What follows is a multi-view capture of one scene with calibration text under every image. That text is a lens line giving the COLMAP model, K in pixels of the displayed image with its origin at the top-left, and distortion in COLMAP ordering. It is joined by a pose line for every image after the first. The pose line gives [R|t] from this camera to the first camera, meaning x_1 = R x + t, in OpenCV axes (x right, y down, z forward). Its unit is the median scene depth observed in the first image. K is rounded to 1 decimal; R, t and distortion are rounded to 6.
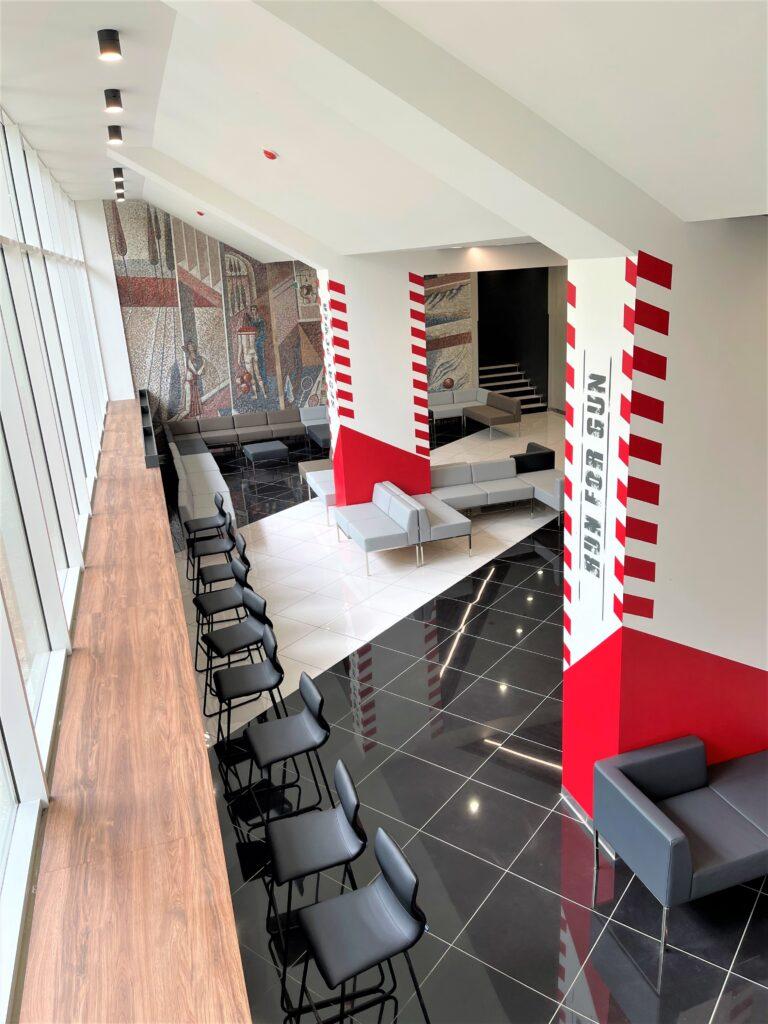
lens RADIAL K [[780.7, 0, 381.5], [0, 780.7, 516.0], [0, 0, 1]] dist [0.070315, -0.075109]
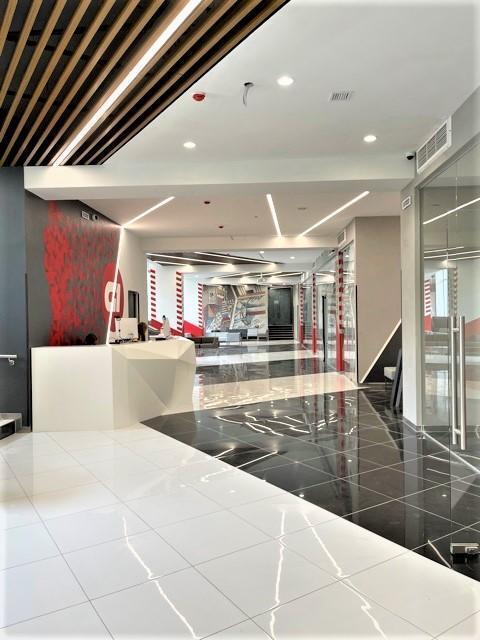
lens RADIAL K [[487.9, 0, 243.2], [0, 487.9, 319.1], [0, 0, 1]] dist [0.070315, -0.075109]
pose [[0.939152, 0.045024, -0.340538, 0.729821], [-0.143464, 0.952180, -0.269761, 0.343422], [0.312108, 0.302202, 0.900701, -0.772713]]
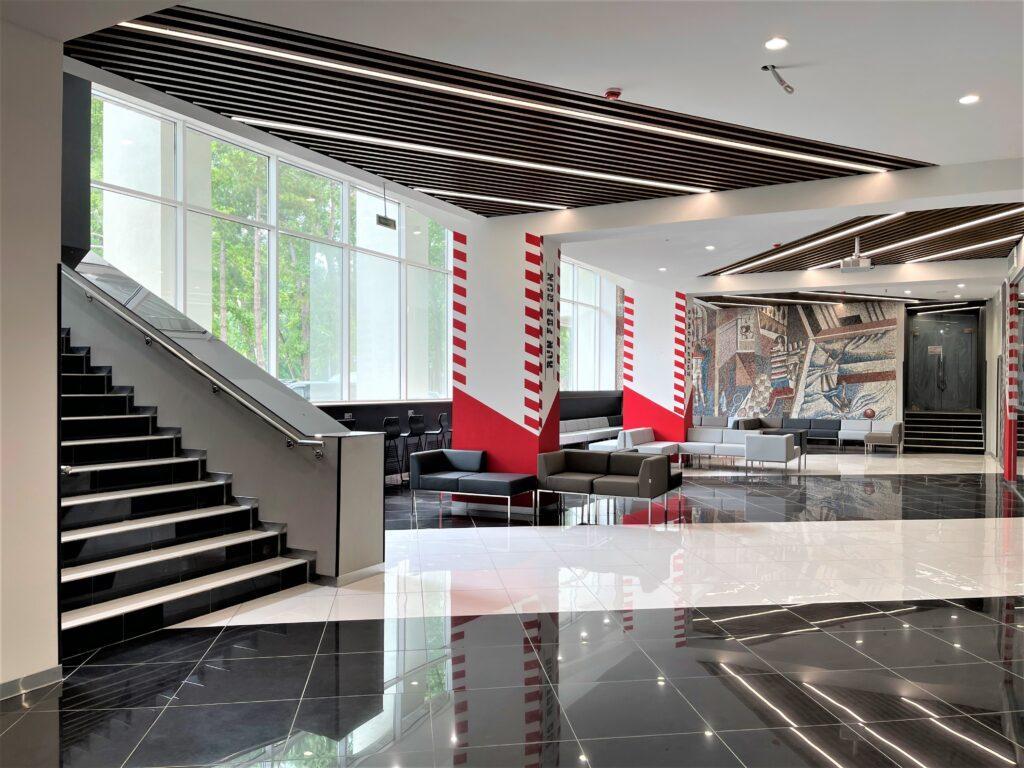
lens RADIAL K [[780.7, 0, 514.7], [0, 780.7, 389.1], [0, 0, 1]] dist [0.070315, -0.075109]
pose [[0.703332, 0.068739, -0.707530, 0.569343], [-0.266824, 0.948066, -0.173133, 0.137970], [0.658885, 0.310556, 0.685147, -0.124567]]
